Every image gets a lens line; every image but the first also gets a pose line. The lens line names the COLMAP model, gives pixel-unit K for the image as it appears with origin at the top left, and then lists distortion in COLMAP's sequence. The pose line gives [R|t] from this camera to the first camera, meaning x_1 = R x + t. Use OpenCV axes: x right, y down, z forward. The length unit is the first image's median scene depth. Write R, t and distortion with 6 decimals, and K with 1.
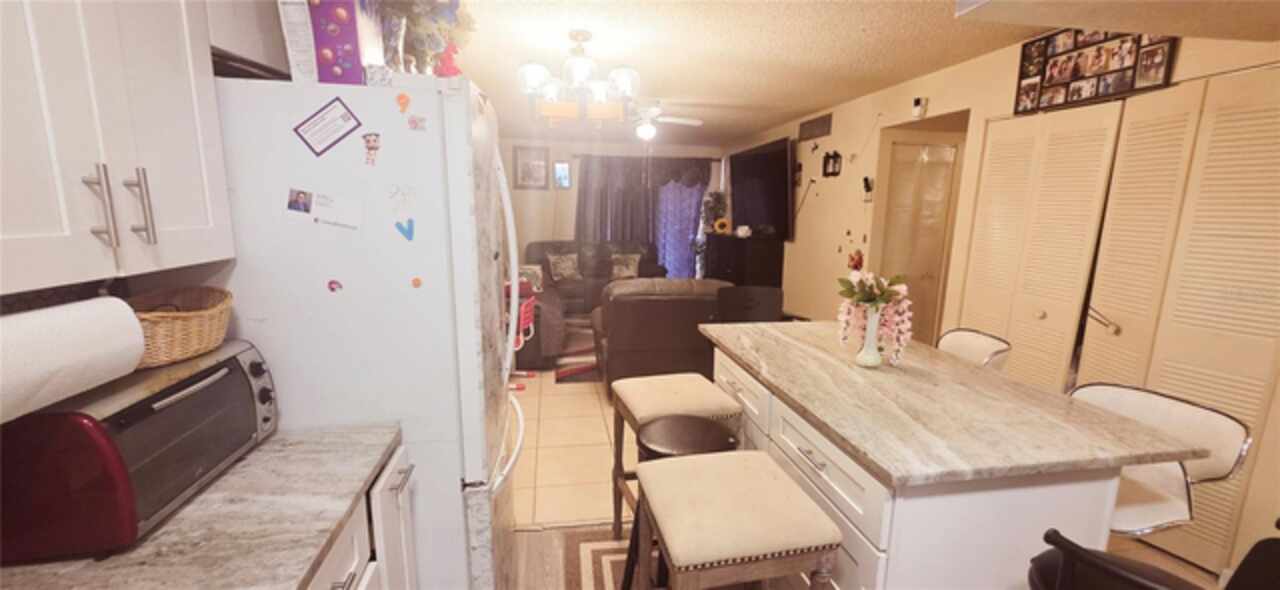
lens RADIAL K [[513.3, 0, 641.3], [0, 513.3, 300.7], [0, 0, 1]] dist [0.001530, -0.000496]
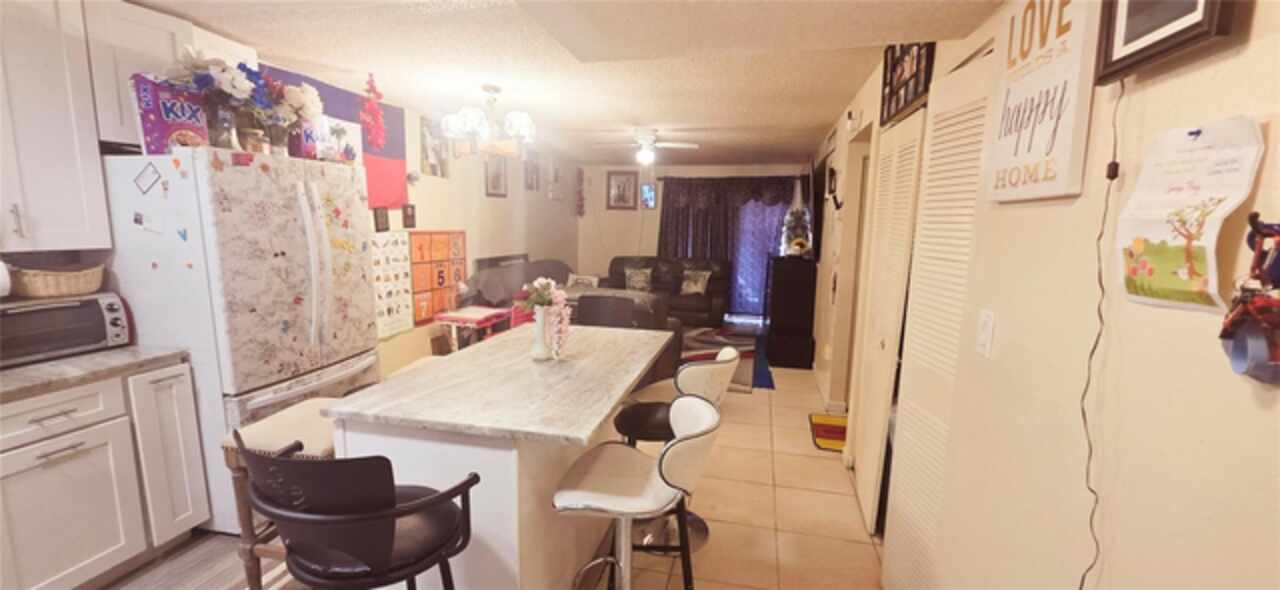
lens RADIAL K [[515.3, 0, 644.1], [0, 515.3, 299.8], [0, 0, 1]] dist [0.001649, -0.000246]
pose [[0.921710, 0.059096, -0.383353, 0.435771], [-0.074023, 0.996961, -0.024291, 0.001583], [0.380752, 0.050766, 0.923283, -0.000421]]
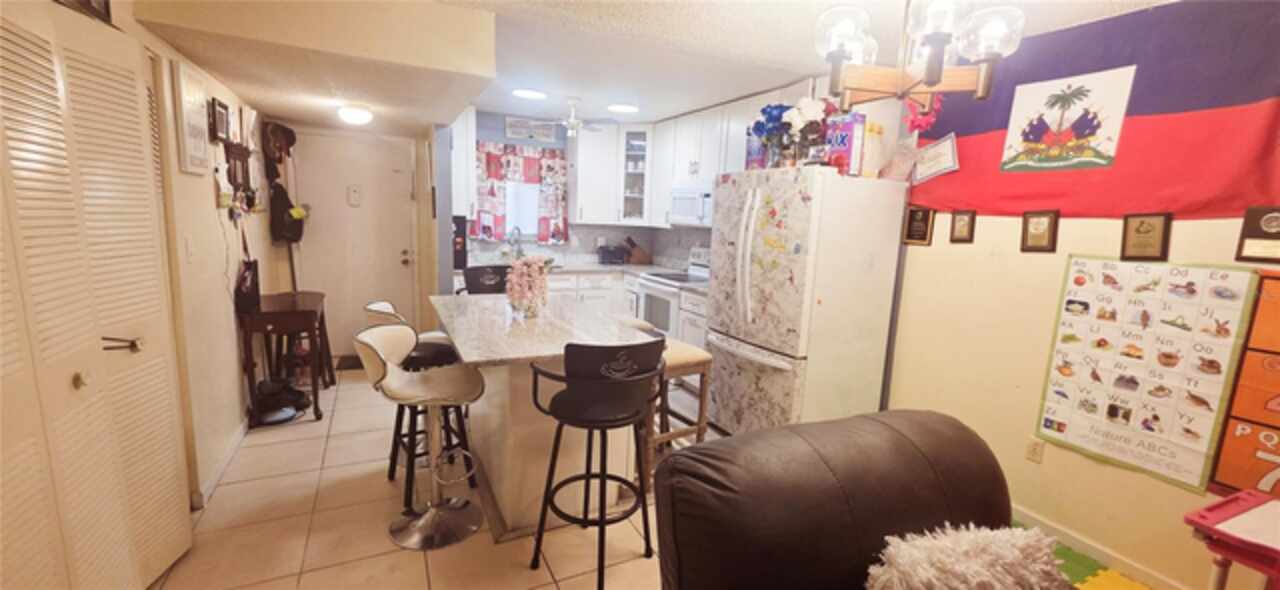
lens RADIAL K [[515.3, 0, 644.1], [0, 515.3, 299.8], [0, 0, 1]] dist [0.001649, -0.000246]
pose [[-0.955311, -0.012563, -0.295336, 0.225591], [-0.113288, 0.938372, 0.326534, -0.174123], [0.273033, 0.345399, -0.897860, 0.961179]]
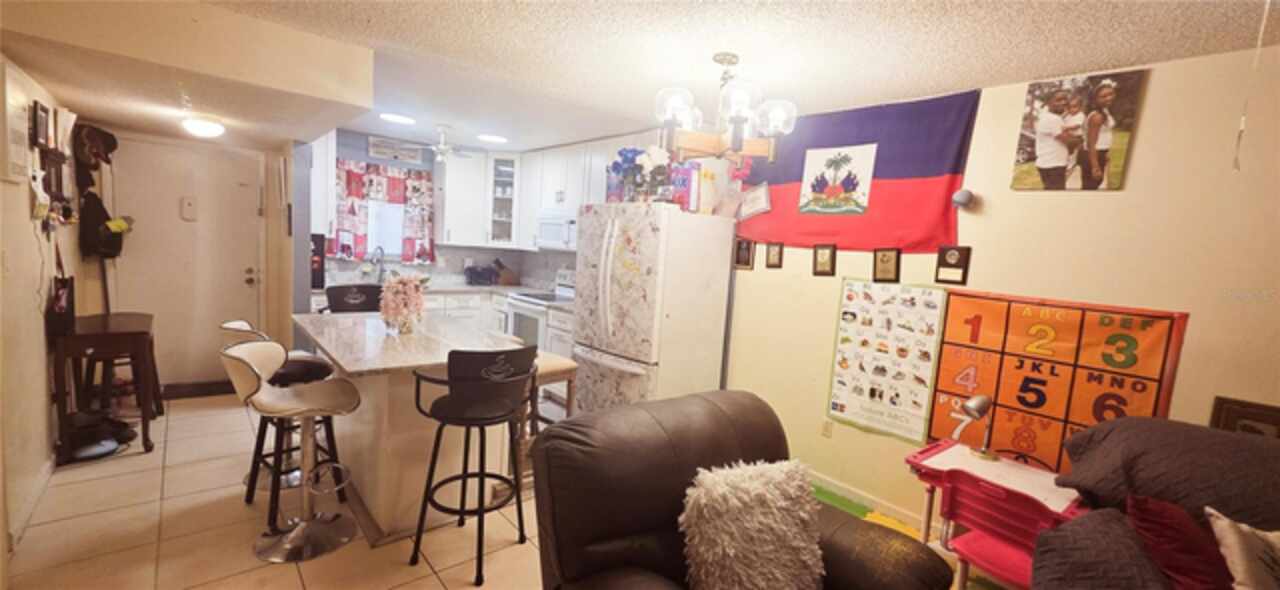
lens RADIAL K [[512.5, 0, 643.2], [0, 512.5, 300.0], [0, 0, 1]] dist [-0.000418, -0.000252]
pose [[-0.848885, -0.022676, -0.528091, 0.257318], [-0.179489, 0.952081, 0.247639, -0.189679], [0.497170, 0.305004, -0.812277, 1.032169]]
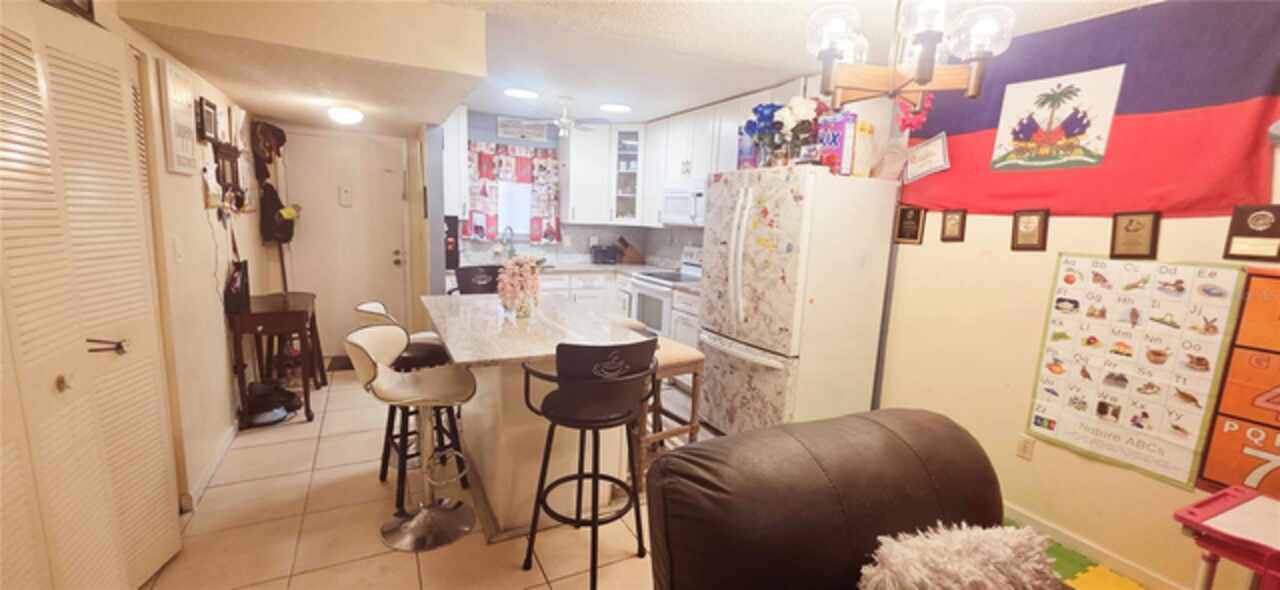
lens RADIAL K [[513.3, 0, 641.3], [0, 513.3, 300.7], [0, 0, 1]] dist [0.001530, -0.000496]
pose [[-0.952966, -0.008545, -0.302957, 0.223843], [-0.112770, 0.937827, 0.328272, -0.173408], [0.281316, 0.346997, -0.894681, 0.958863]]
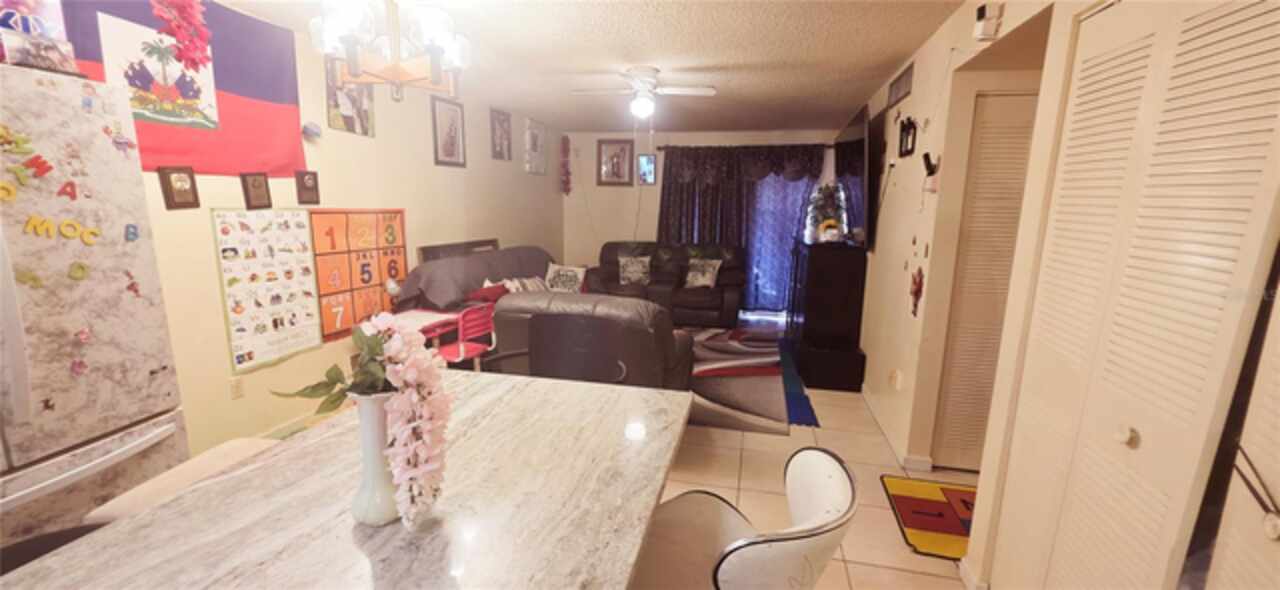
lens RADIAL K [[512.5, 0, 643.2], [0, 512.5, 300.0], [0, 0, 1]] dist [-0.000418, -0.000252]
pose [[0.922573, 0.072498, -0.378949, 0.327037], [-0.074173, 0.997193, 0.010198, -0.037226], [0.378625, 0.018700, 0.925361, 0.259903]]
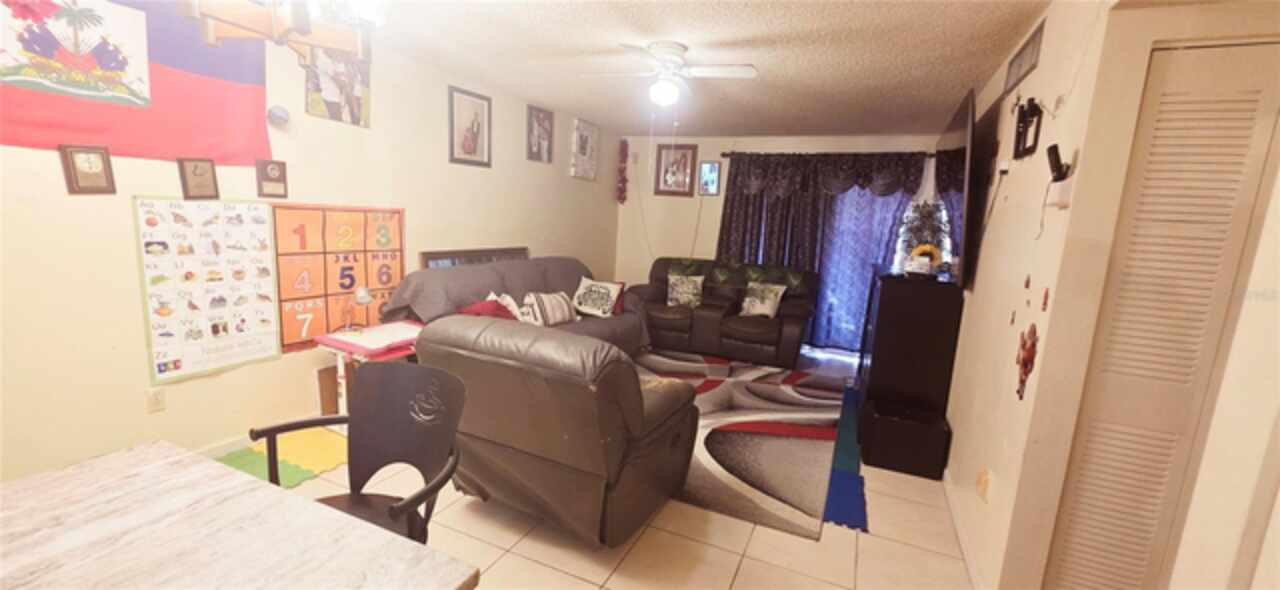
lens RADIAL K [[512.5, 0, 643.2], [0, 512.5, 300.0], [0, 0, 1]] dist [-0.000418, -0.000252]
pose [[0.830418, 0.124354, -0.543086, 0.359468], [-0.145673, 0.989326, 0.003788, -0.070571], [0.537760, 0.075967, 0.839669, 0.456341]]
